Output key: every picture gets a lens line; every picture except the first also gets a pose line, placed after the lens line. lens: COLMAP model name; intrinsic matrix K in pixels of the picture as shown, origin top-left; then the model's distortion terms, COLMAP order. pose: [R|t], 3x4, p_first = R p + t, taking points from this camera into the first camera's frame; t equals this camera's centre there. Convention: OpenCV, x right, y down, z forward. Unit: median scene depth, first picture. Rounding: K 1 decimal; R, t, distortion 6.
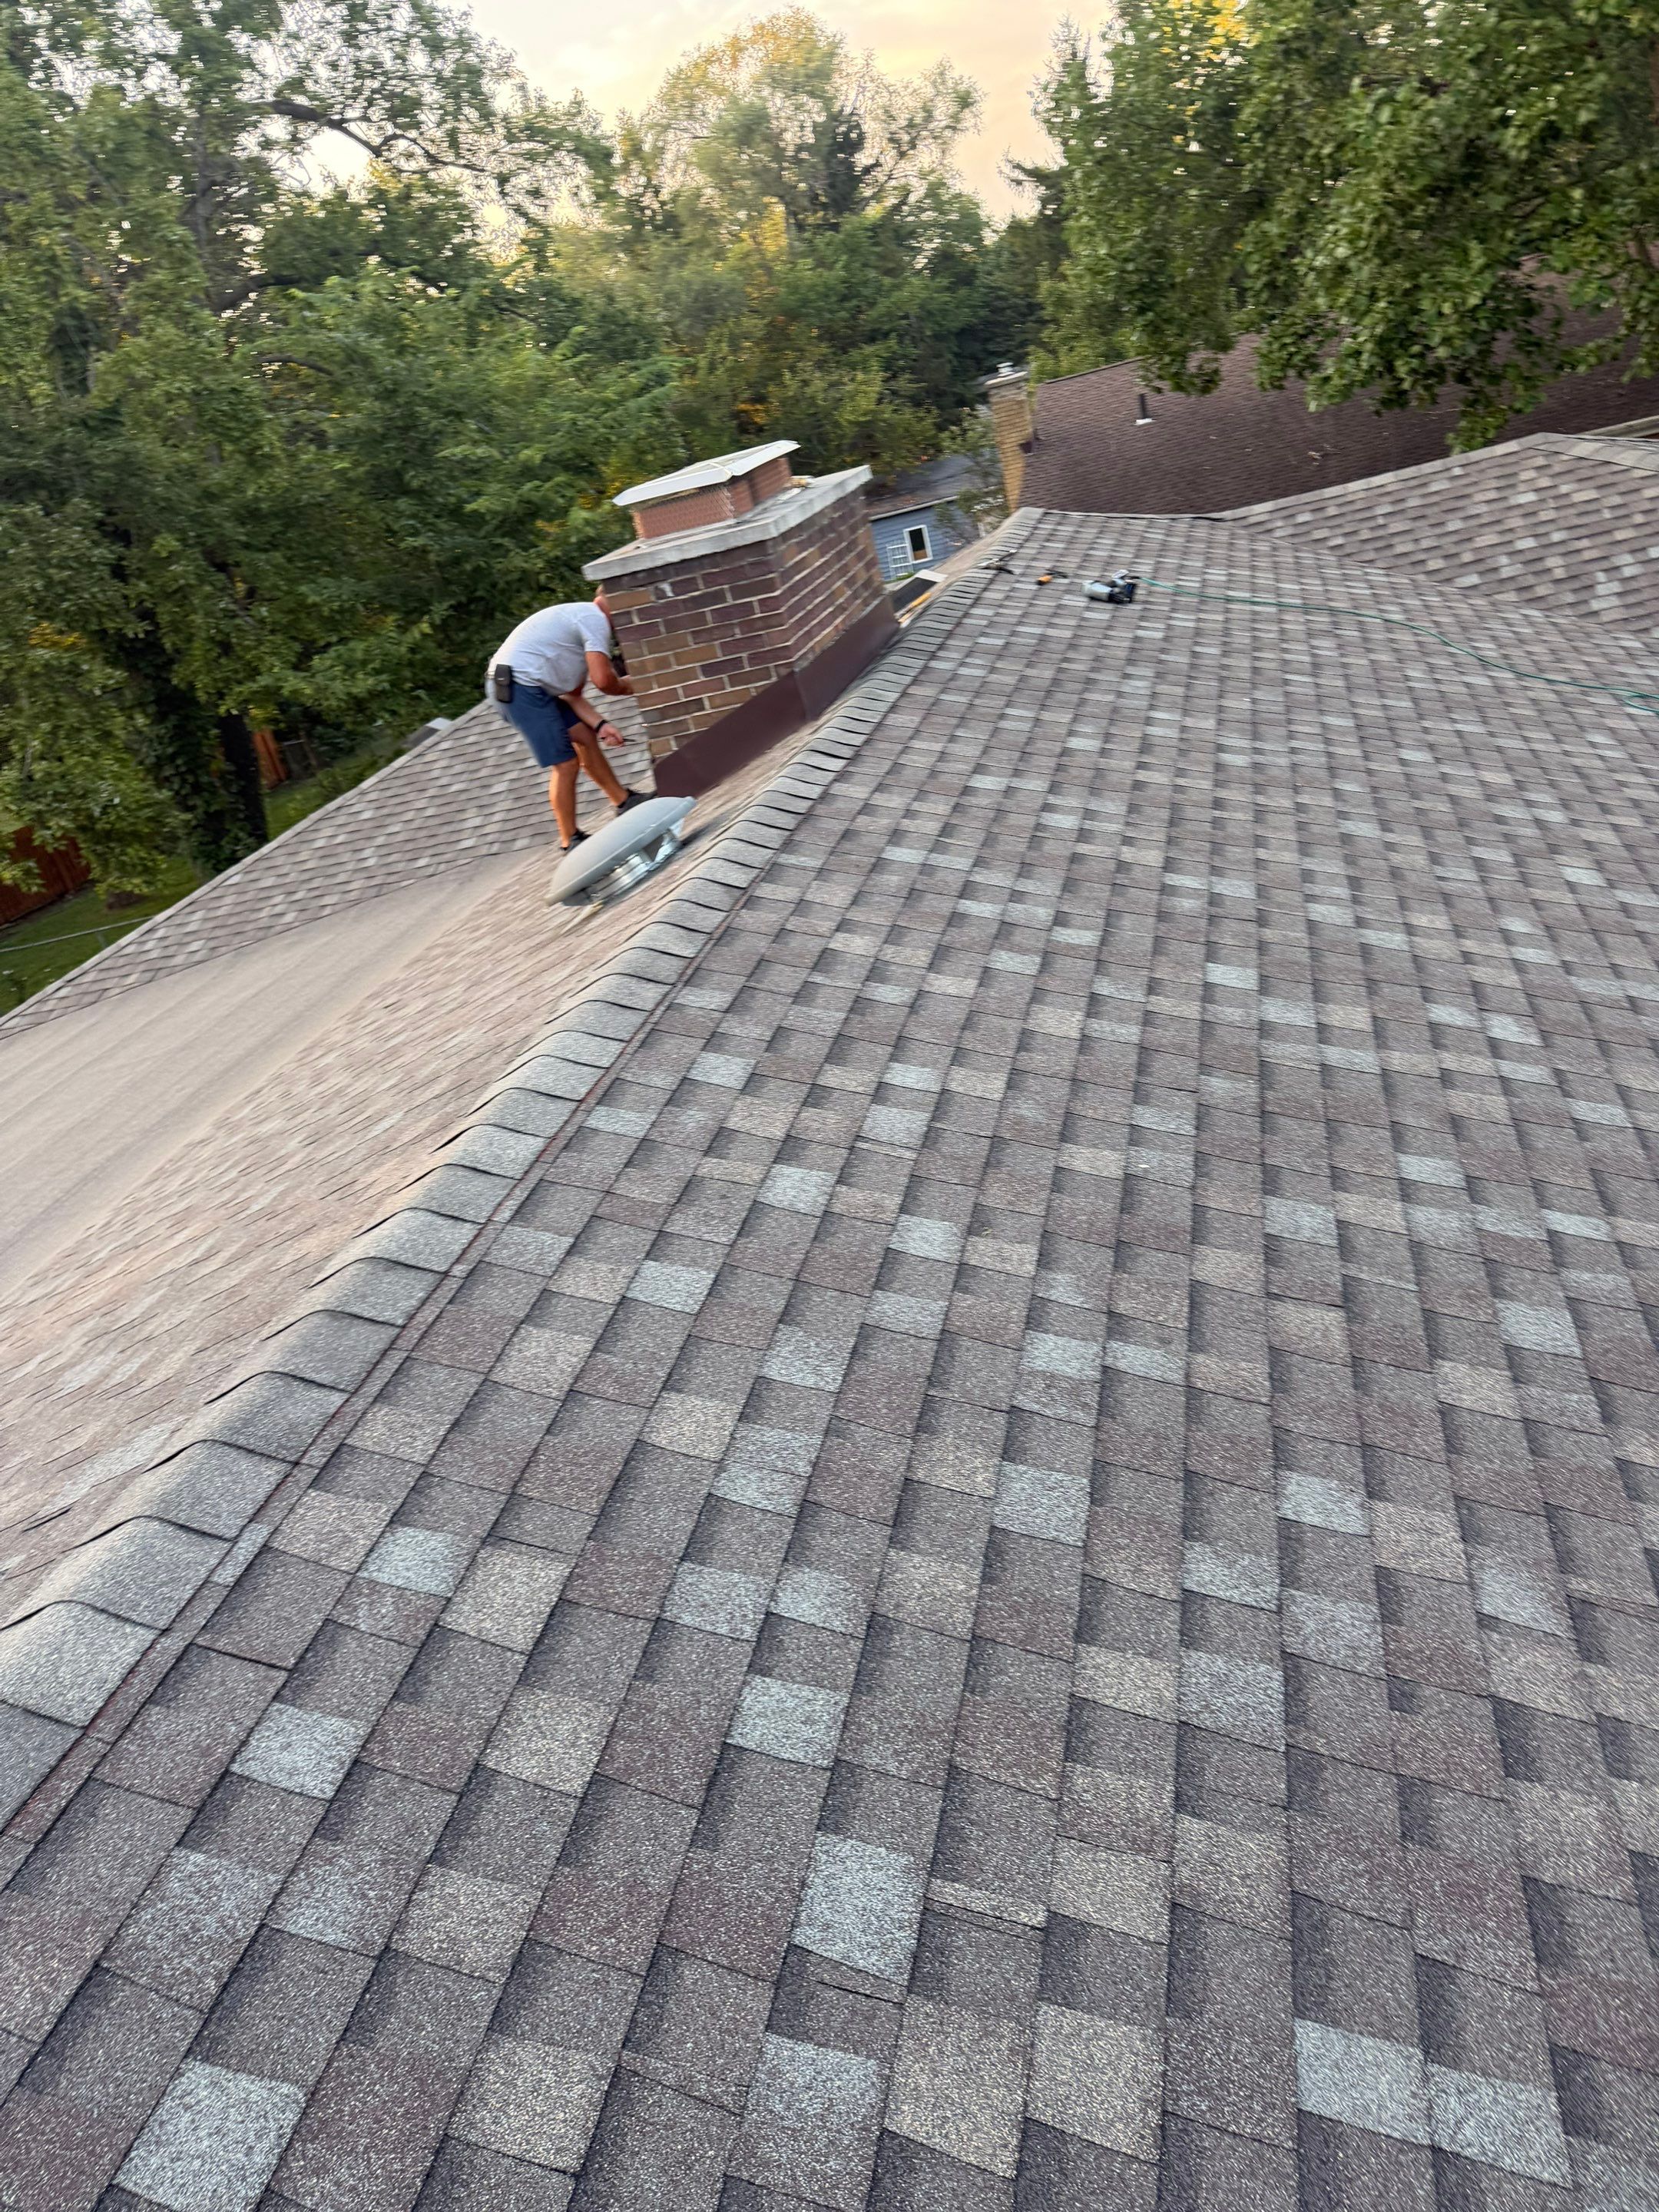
lens RADIAL K [[1546.4, 0, 816.4], [0, 1546.4, 1089.8], [0, 0, 1]] dist [0.066562, -0.082873]
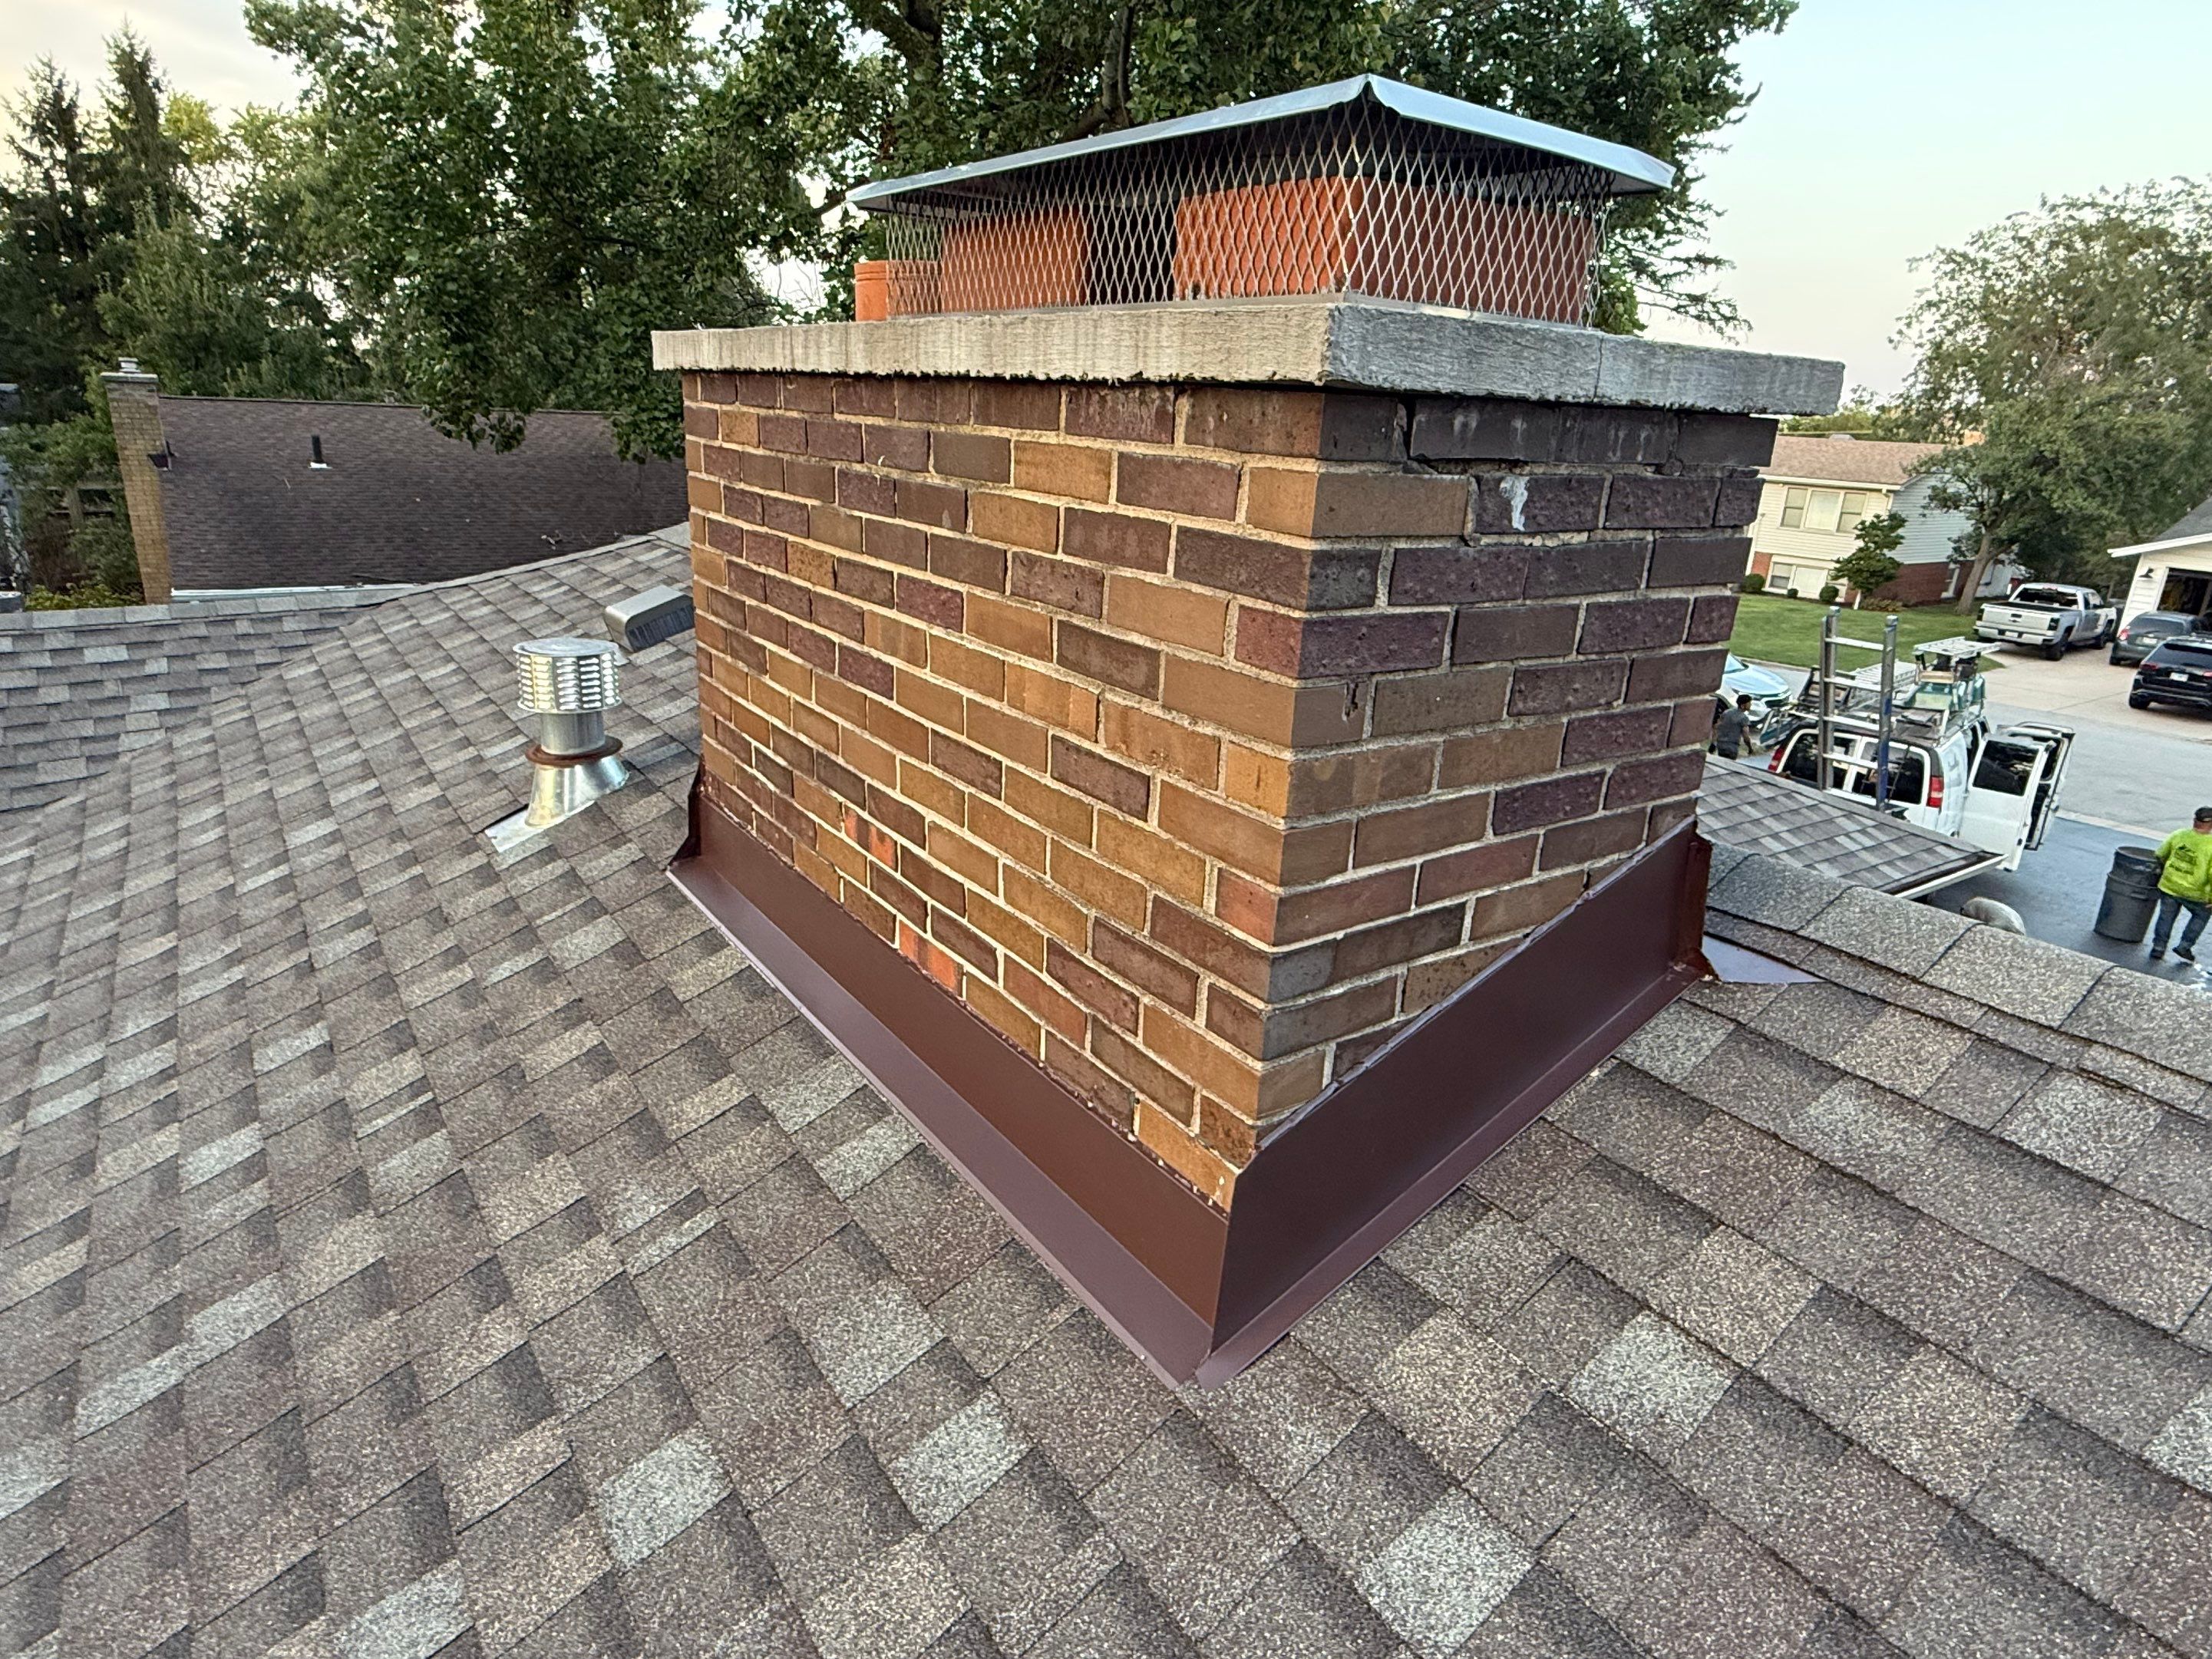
lens RADIAL K [[1286.4, 0, 1100.9], [0, 1286.4, 829.5], [0, 0, 1]] dist [-0.010891, 0.003775]
pose [[0.624616, 0.027732, 0.780439, -0.294803], [0.127378, 0.982368, -0.136853, -0.245646], [-0.770473, 0.184891, 0.610070, 0.920572]]
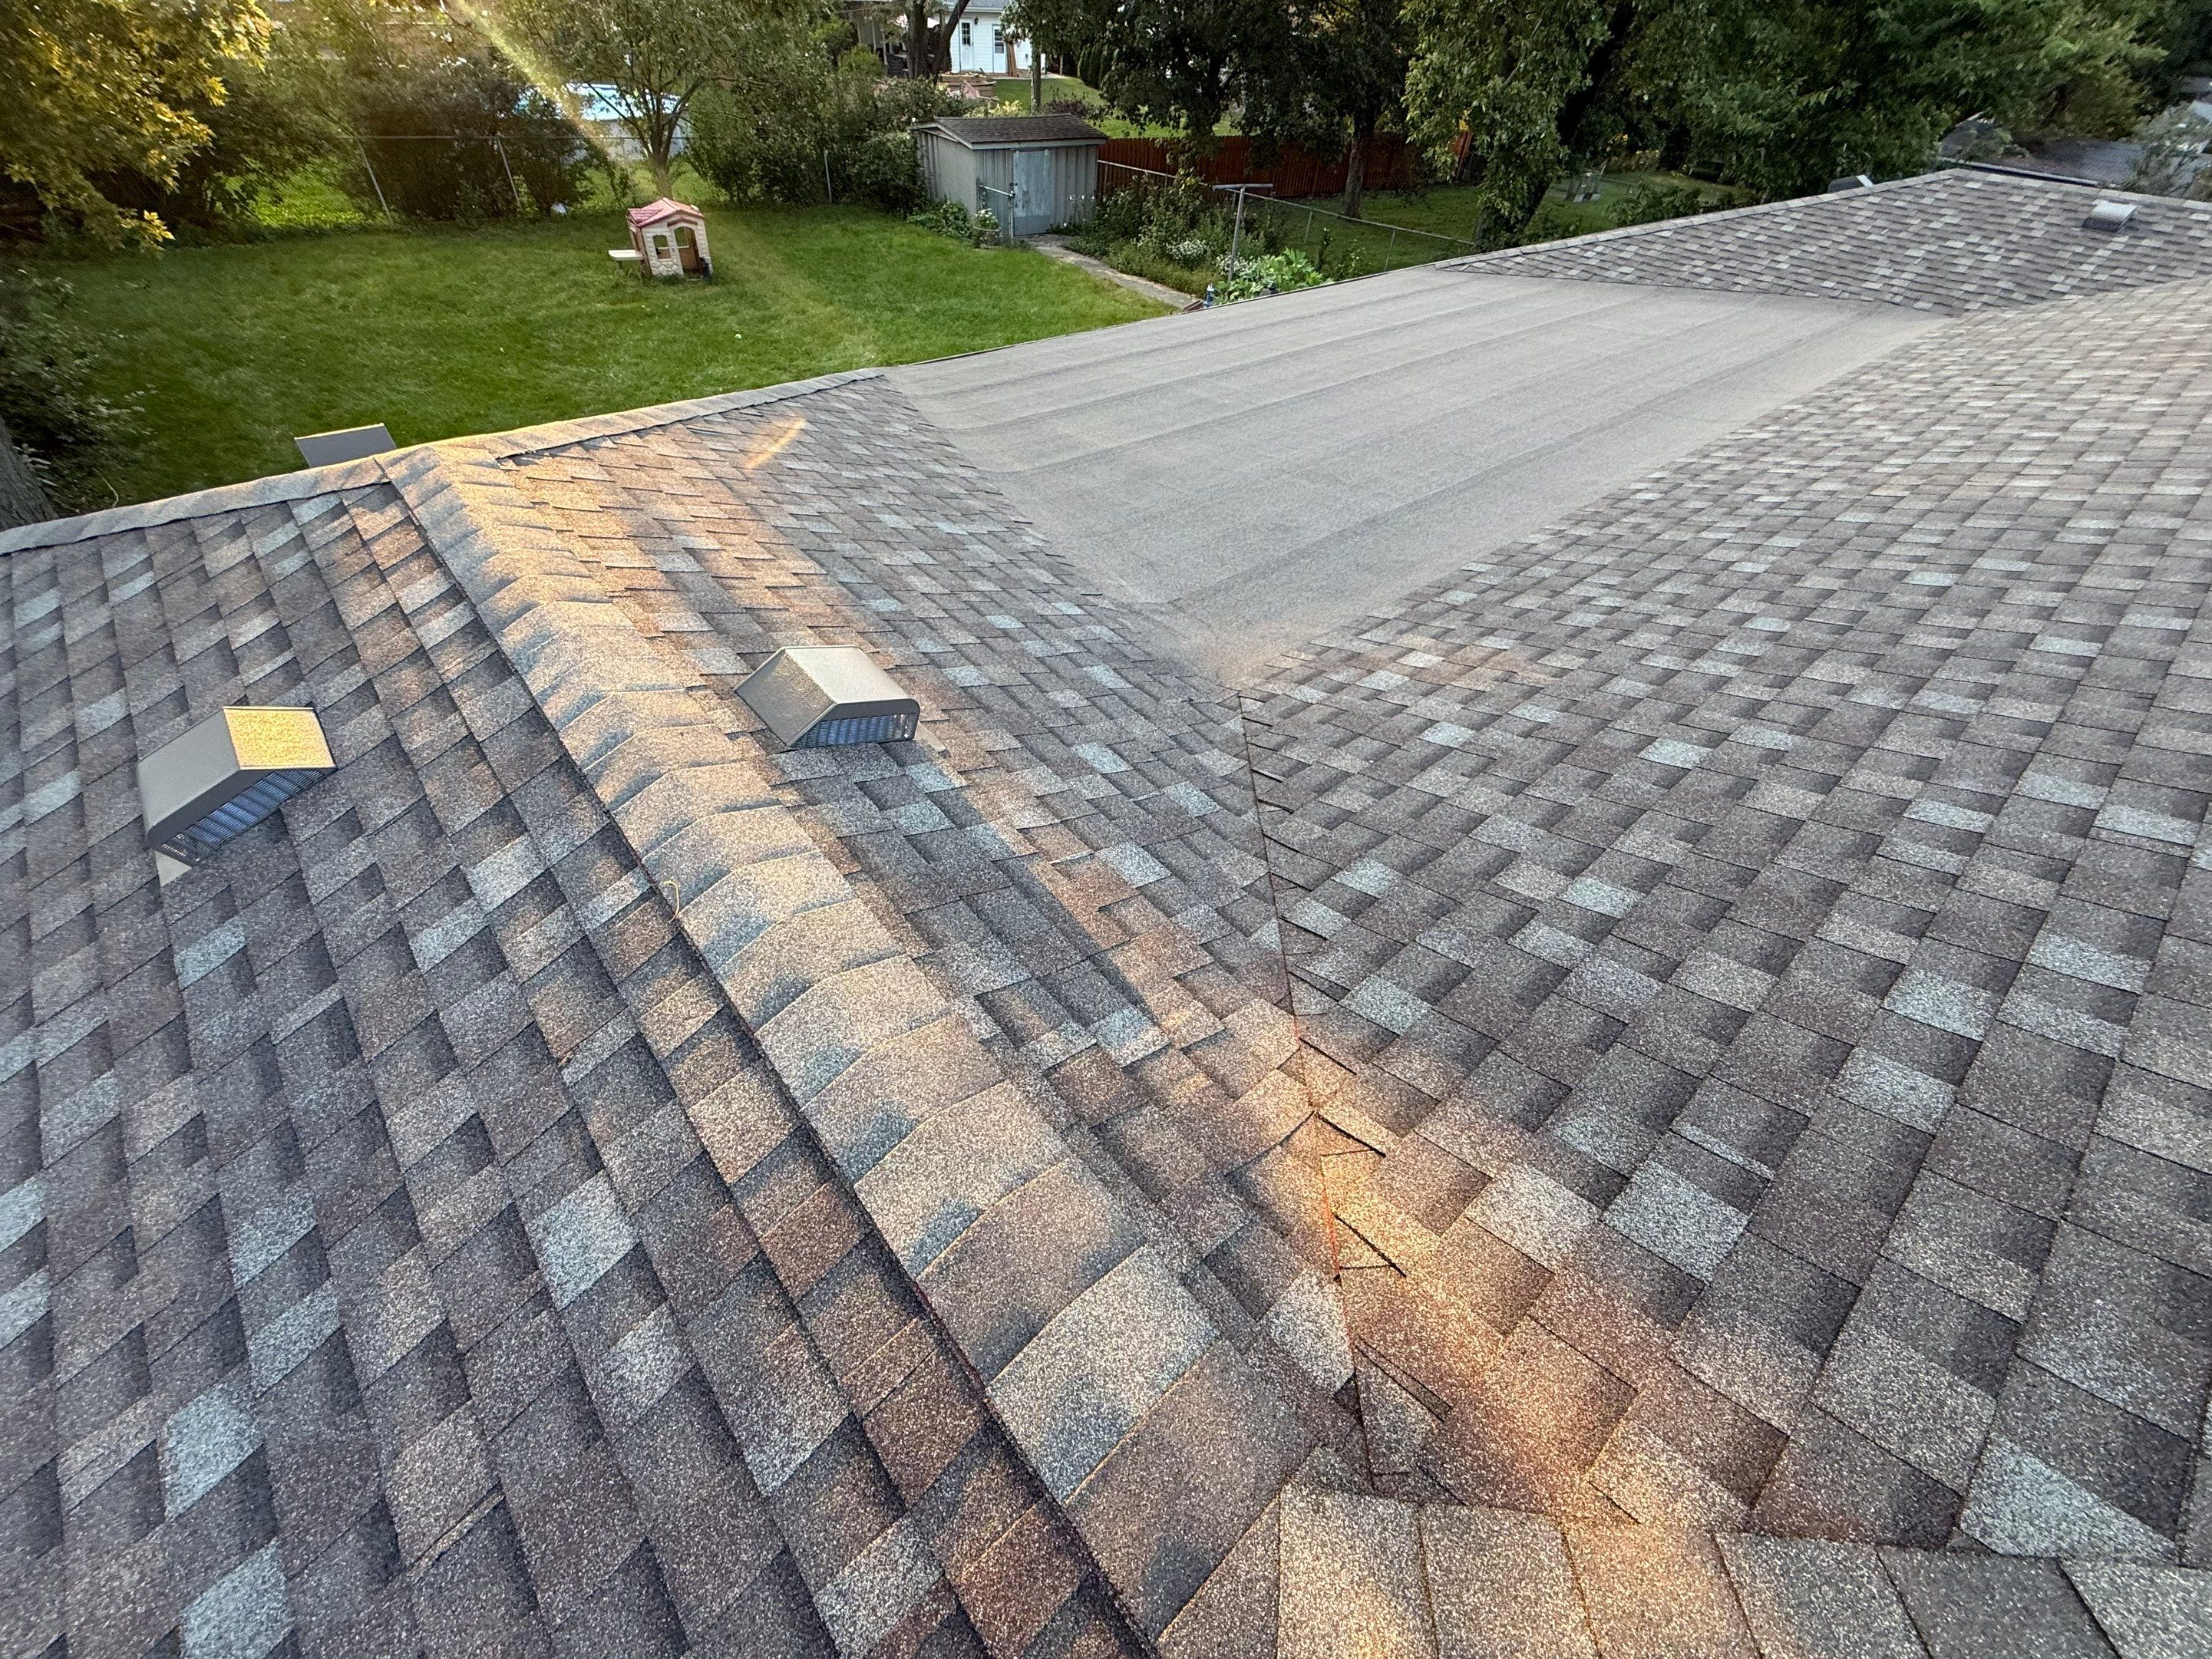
lens RADIAL K [[879.3, 0, 1089.3], [0, 879.3, 833.3], [0, 0, 1]] dist [-0.000893, -0.000843]
pose [[0.772058, 0.604987, -0.194721, -0.564320], [-0.471040, 0.750379, 0.463737, 0.288528], [0.426670, -0.266311, 0.864310, -0.102693]]
